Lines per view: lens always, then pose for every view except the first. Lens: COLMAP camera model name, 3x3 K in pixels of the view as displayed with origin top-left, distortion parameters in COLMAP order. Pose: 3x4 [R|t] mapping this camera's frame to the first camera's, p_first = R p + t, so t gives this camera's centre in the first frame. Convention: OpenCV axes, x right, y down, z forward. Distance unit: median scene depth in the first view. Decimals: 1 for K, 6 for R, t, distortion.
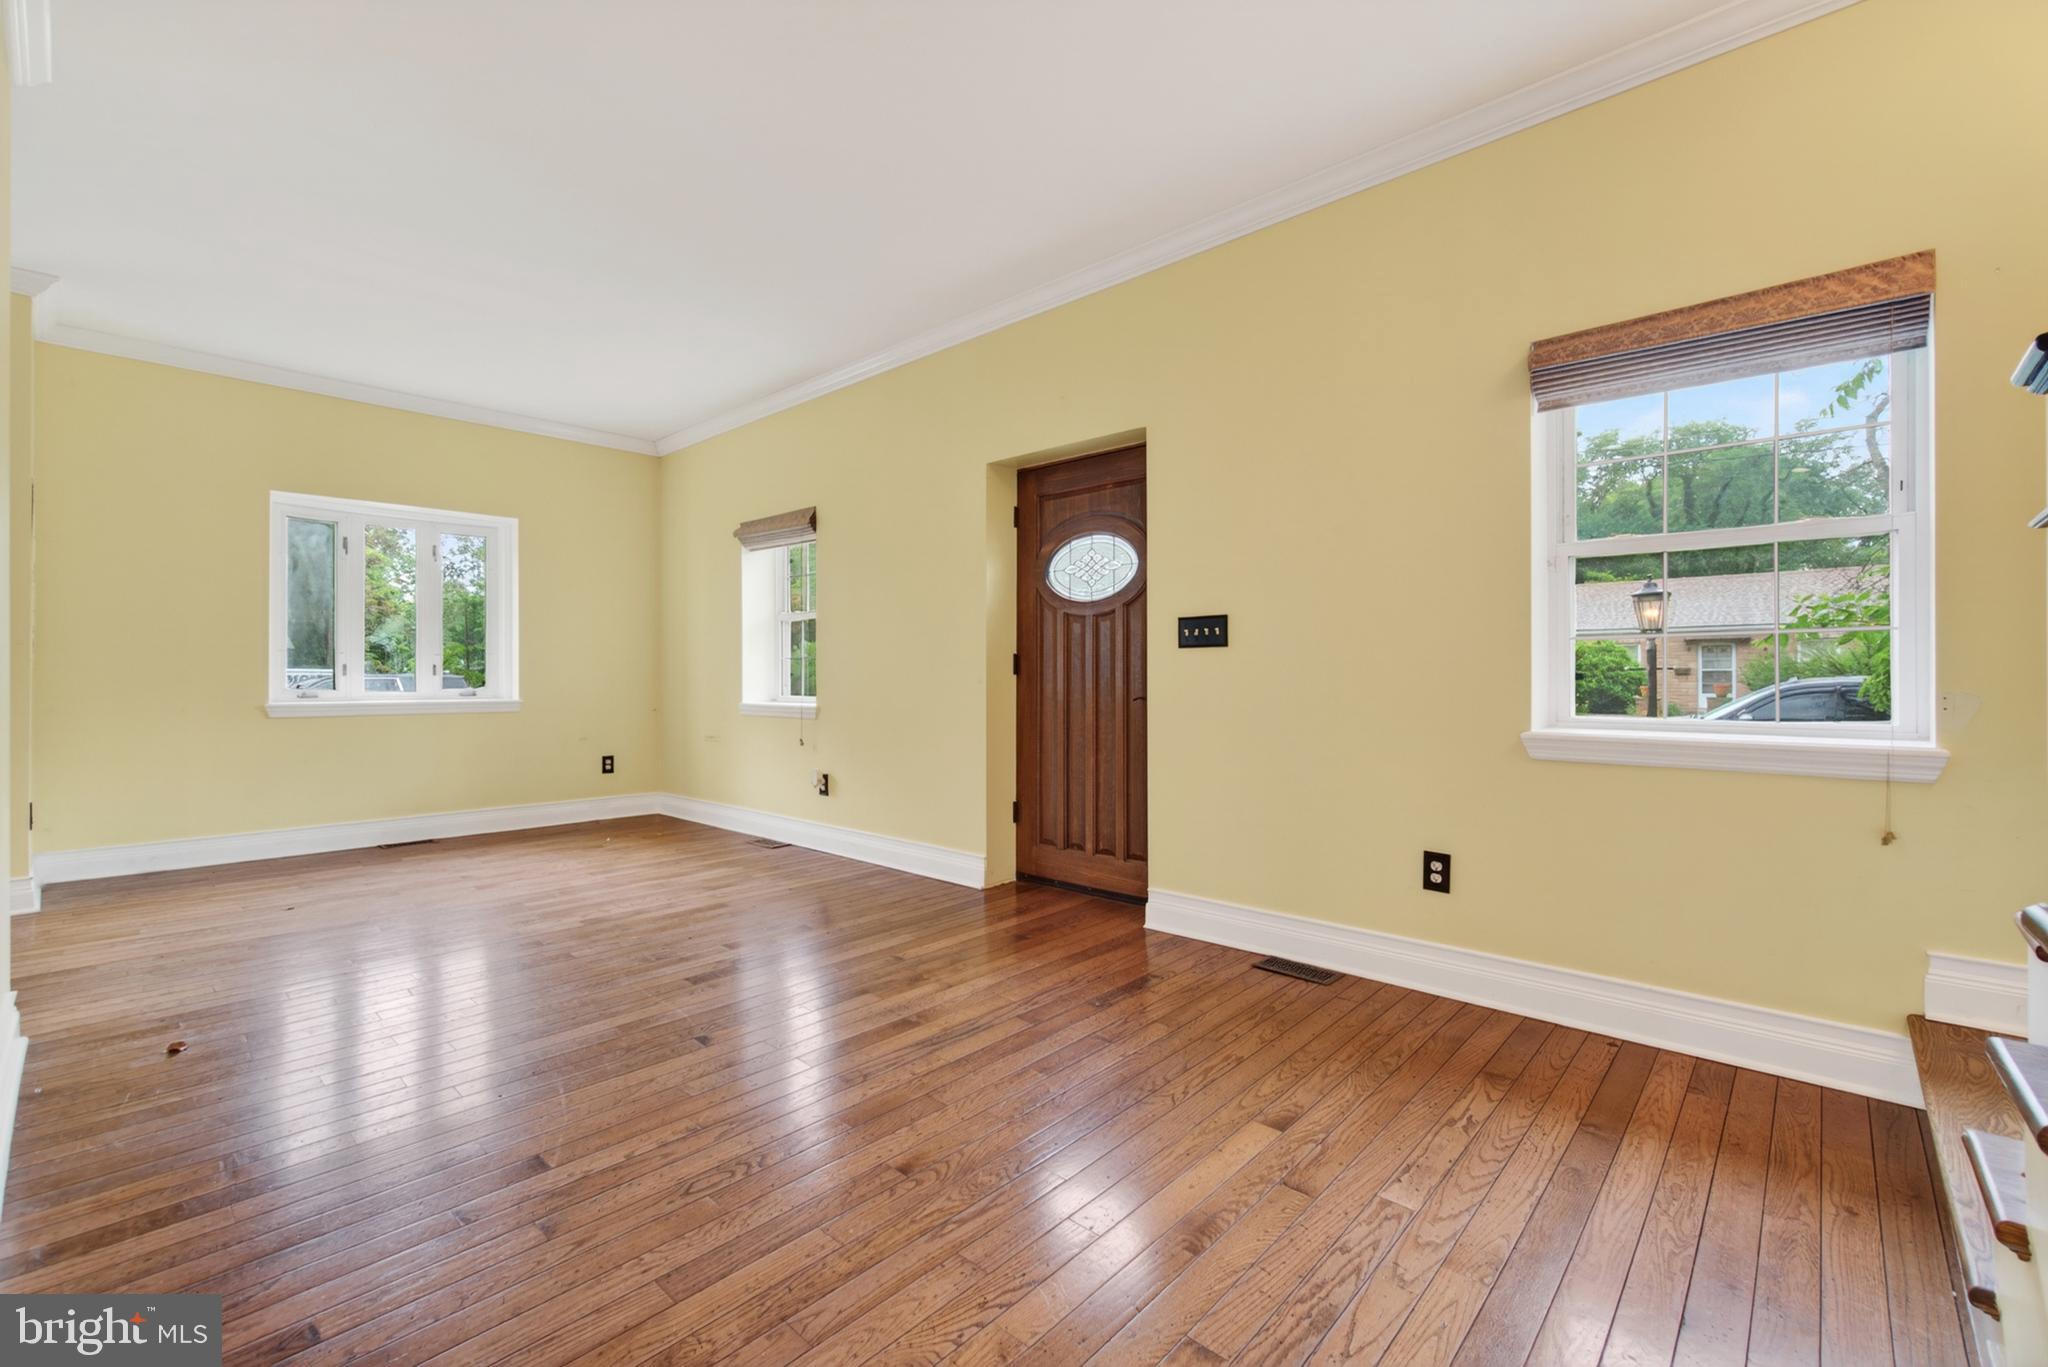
lens RADIAL K [[876.1, 0, 1022.7], [0, 876.1, 677.2], [0, 0, 1]] dist [-0.005170, 0.001843]
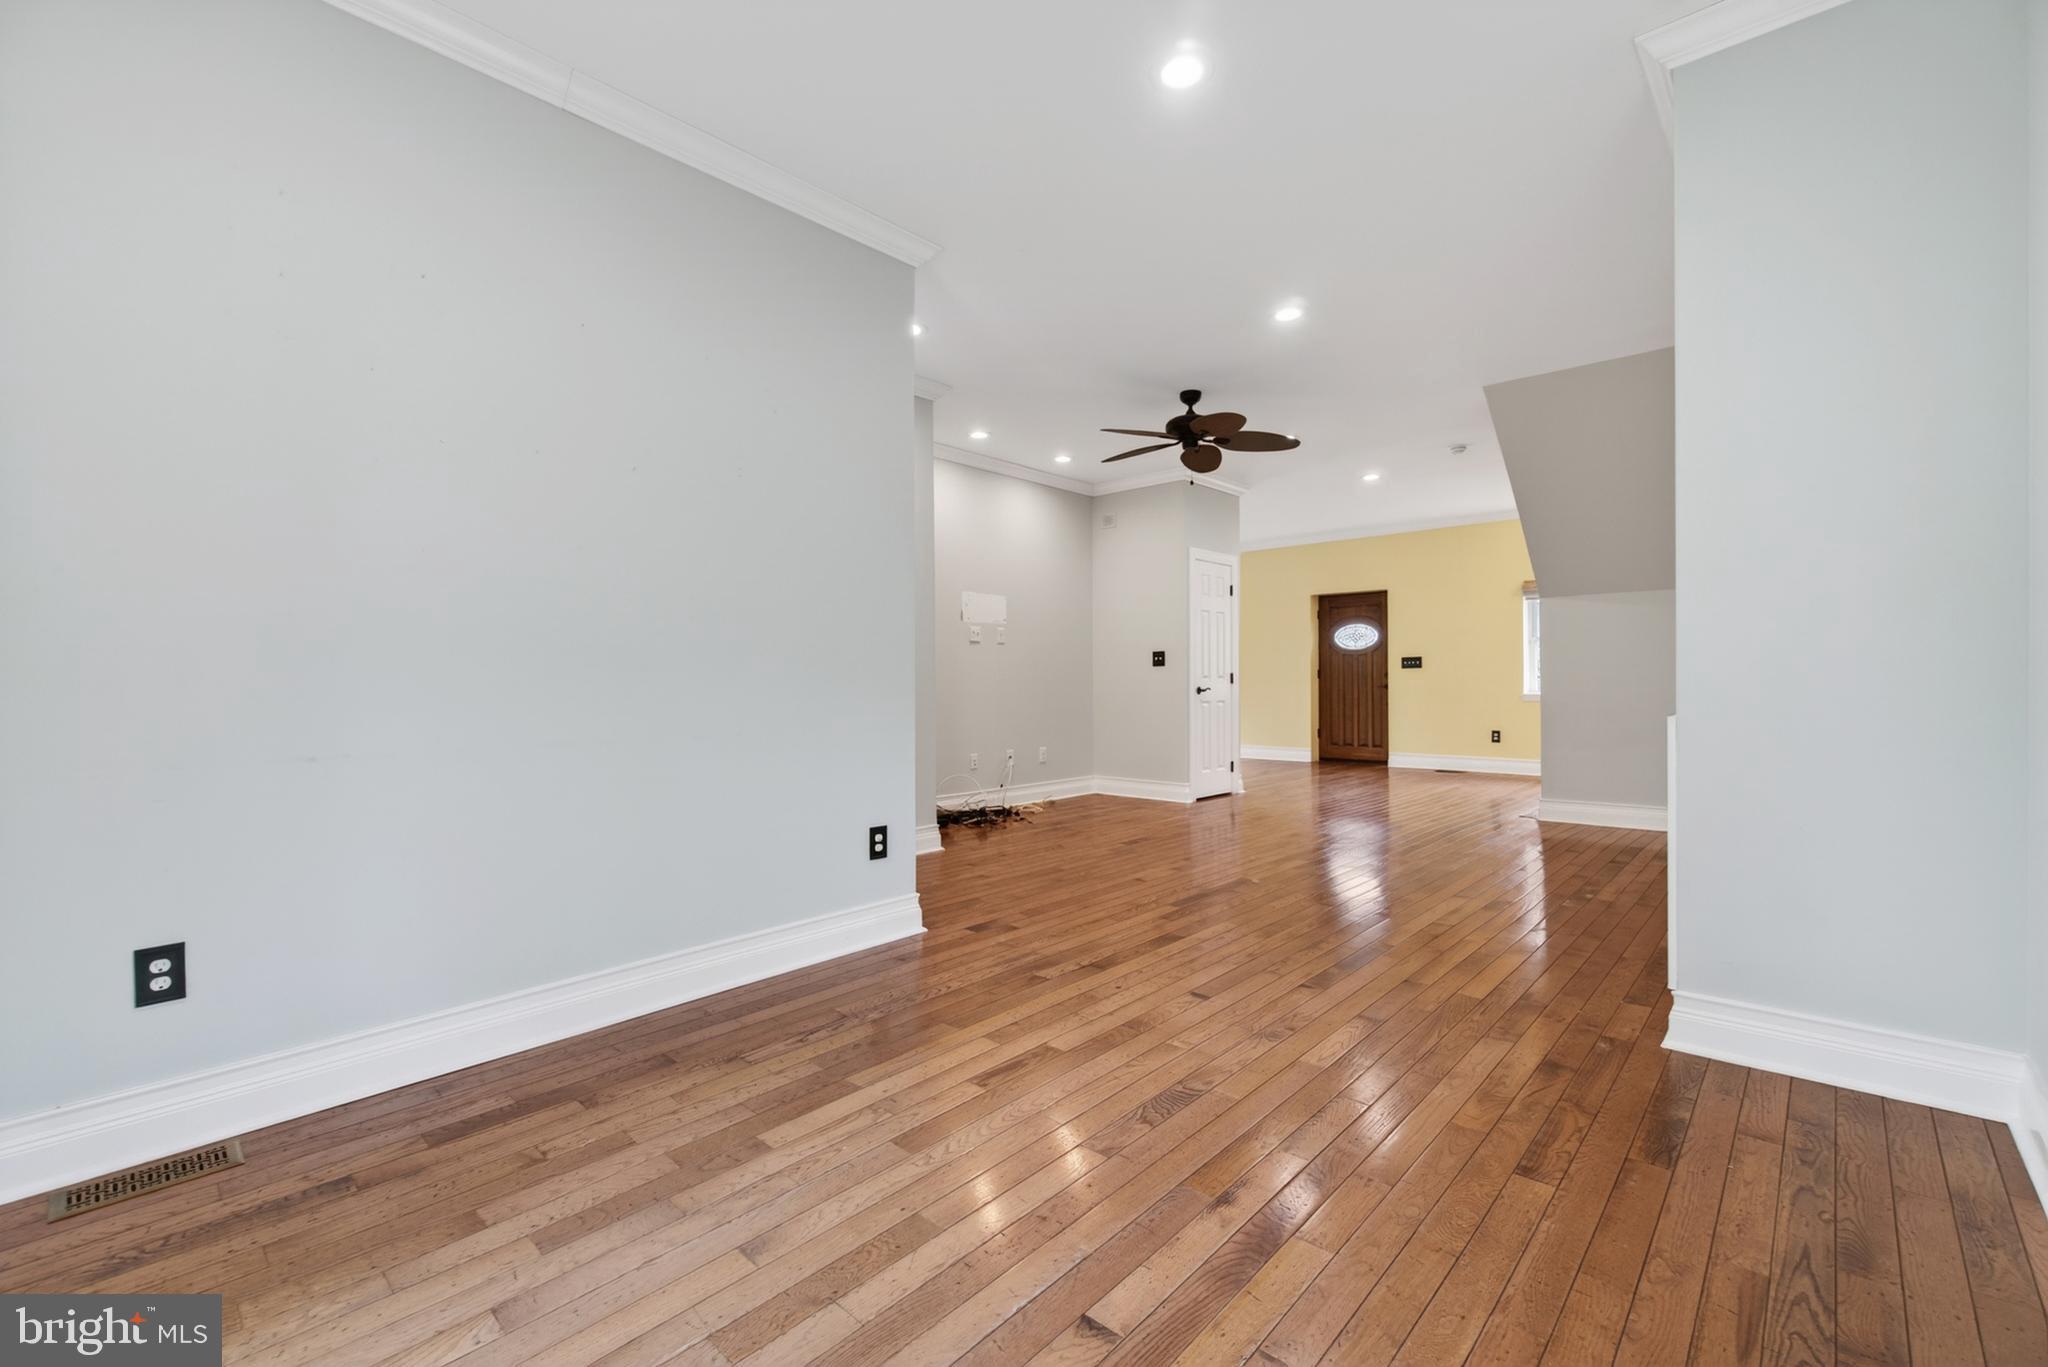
lens RADIAL K [[876.1, 0, 1028.9], [0, 876.1, 678.4], [0, 0, 1]] dist [-0.005170, 0.001843]
pose [[0.999967, -0.003513, -0.007371, -0.882400], [0.003455, 0.999963, -0.007879, 0.015881], [0.007399, 0.007853, 0.999942, -1.617570]]
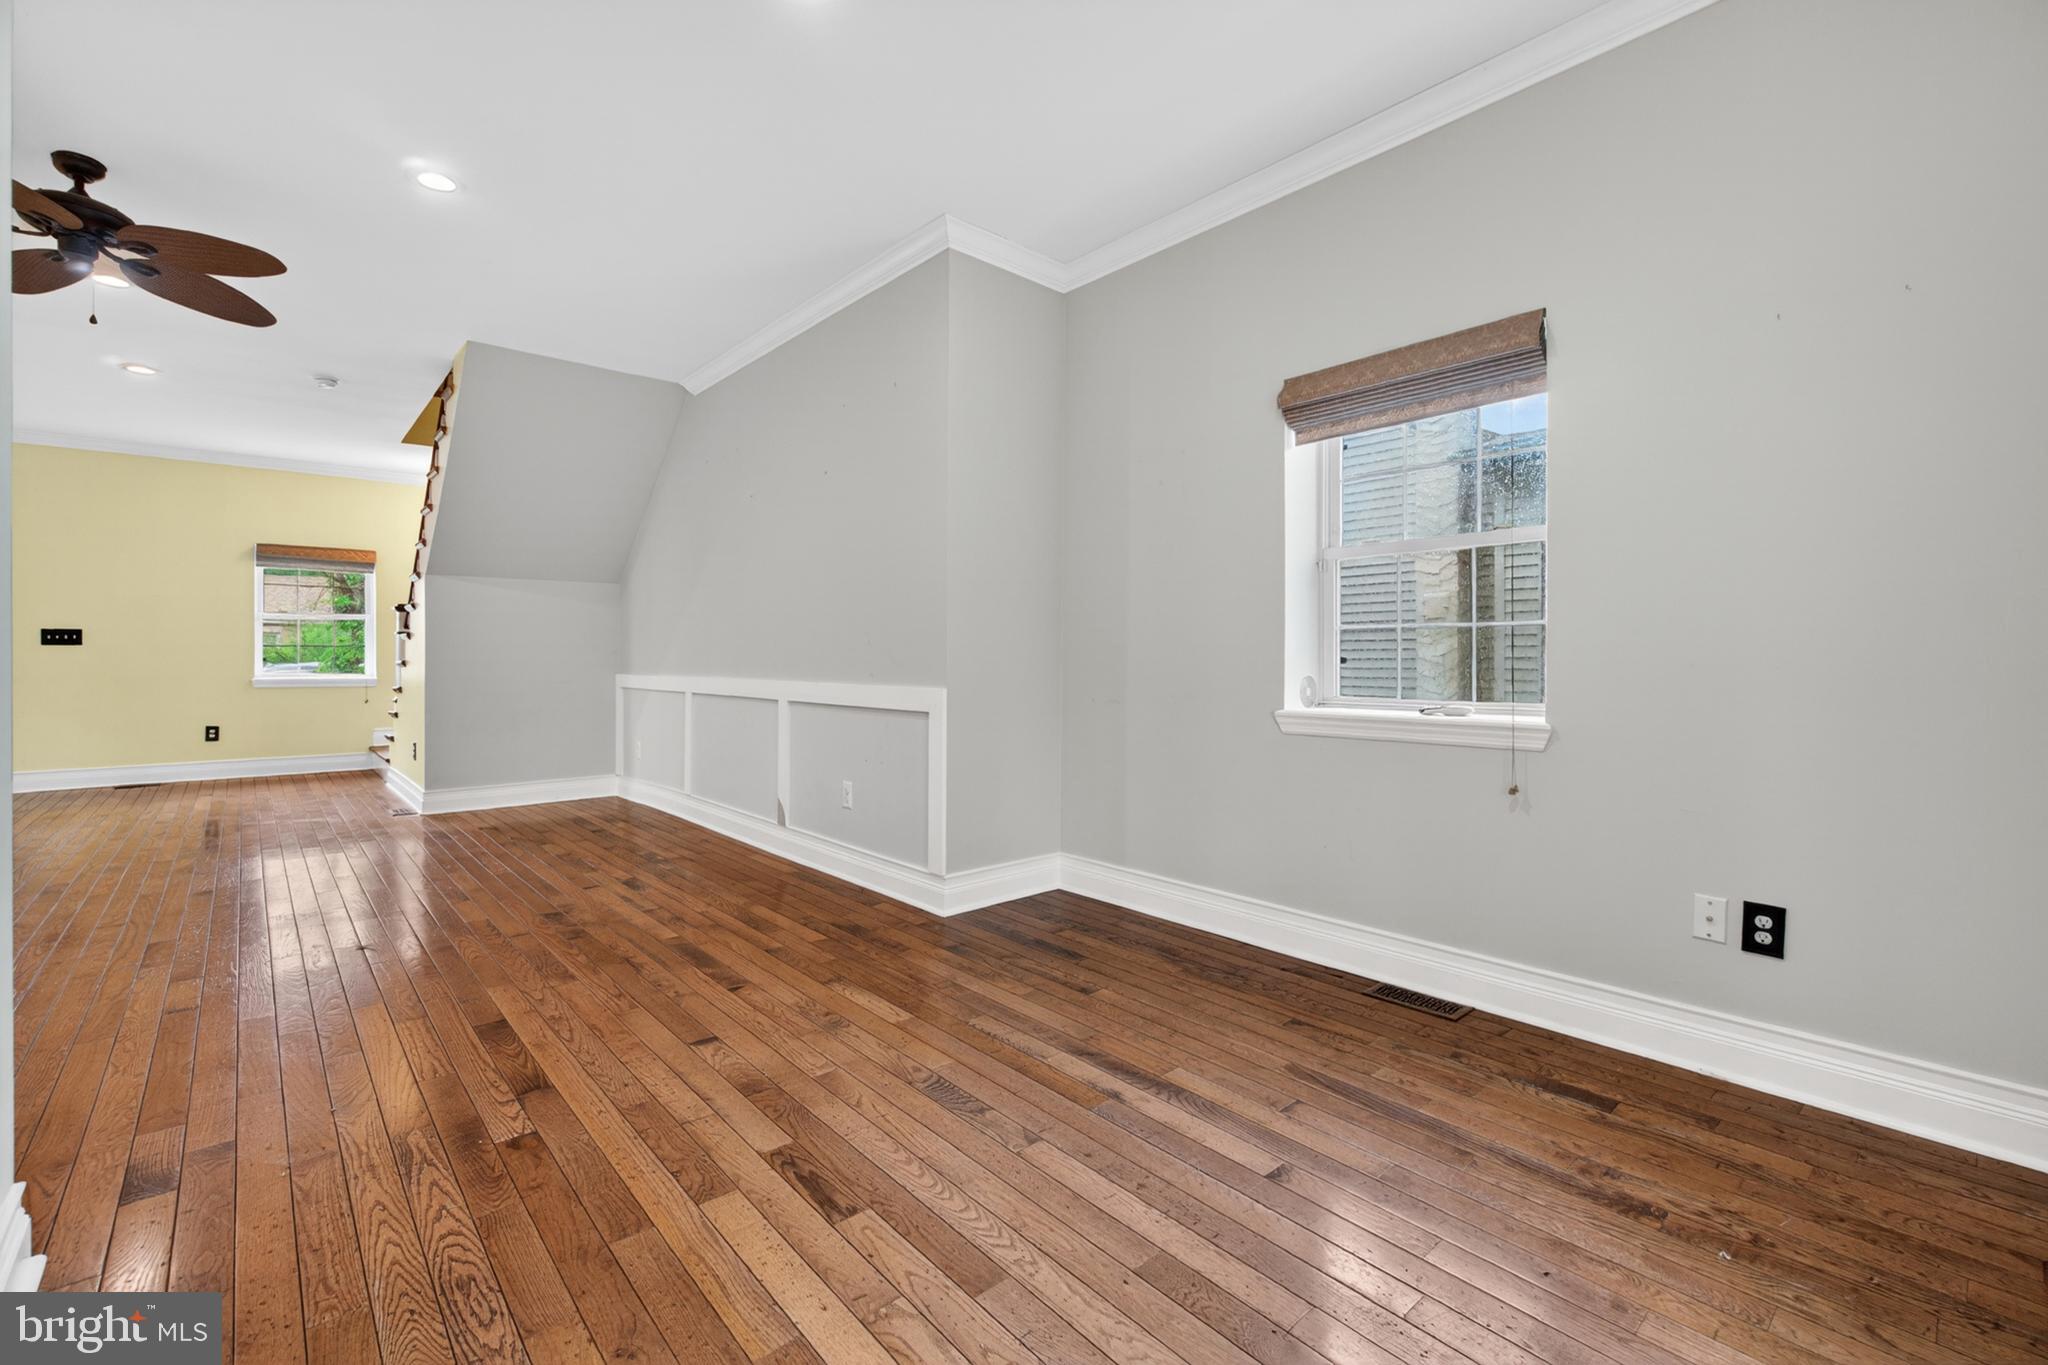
lens RADIAL K [[876.1, 0, 1021.8], [0, 876.1, 663.9], [0, 0, 1]] dist [-0.005170, 0.001843]
pose [[0.104950, -0.000614, 0.994477, -1.316912], [0.001718, 0.999998, 0.000436, 0.011179], [-0.994476, 0.001662, 0.104951, -1.185424]]
